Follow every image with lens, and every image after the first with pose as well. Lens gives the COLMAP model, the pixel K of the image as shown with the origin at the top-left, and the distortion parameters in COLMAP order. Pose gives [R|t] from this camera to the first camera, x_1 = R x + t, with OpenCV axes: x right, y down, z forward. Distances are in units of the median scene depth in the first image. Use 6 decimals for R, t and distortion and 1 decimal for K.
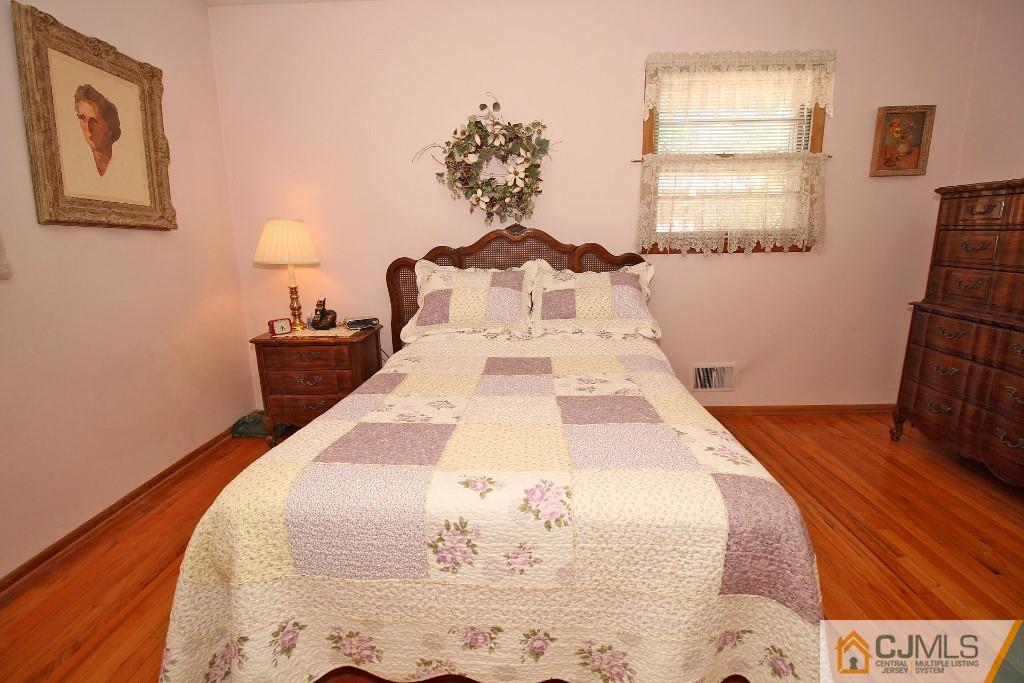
lens RADIAL K [[475.5, 0, 514.6], [0, 475.5, 334.9], [0, 0, 1]] dist [-0.002780, -0.011566]
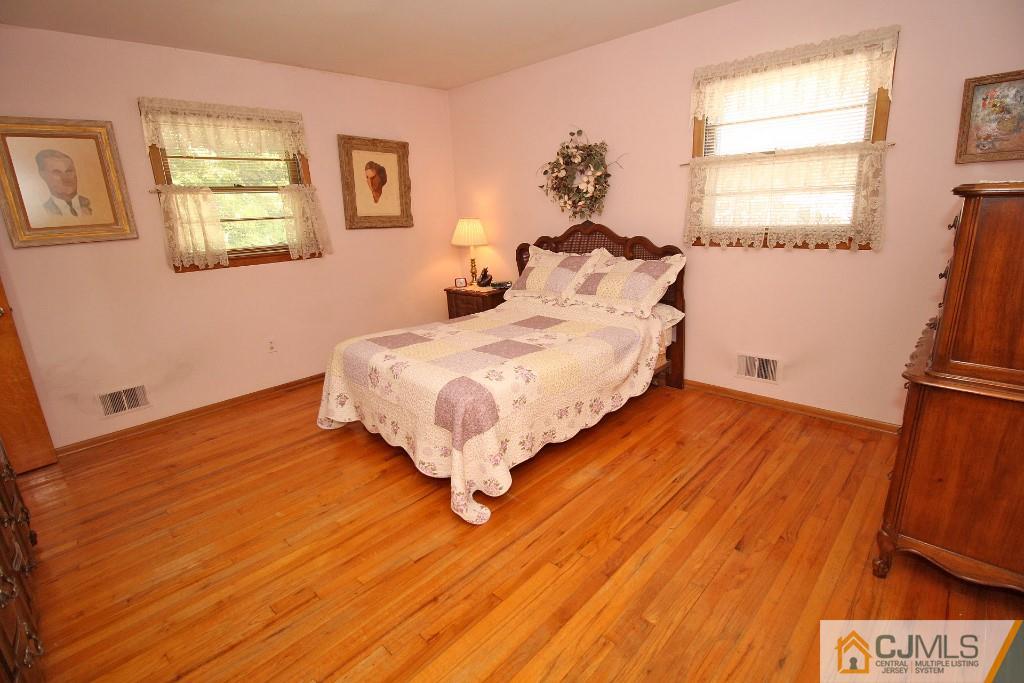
lens RADIAL K [[475.5, 0, 514.6], [0, 475.5, 334.9], [0, 0, 1]] dist [-0.002780, -0.011566]
pose [[0.740555, 0.156842, -0.653436, 0.780639], [-0.101863, 0.987345, 0.121546, -0.058897], [0.664231, -0.023450, 0.747160, -0.140315]]
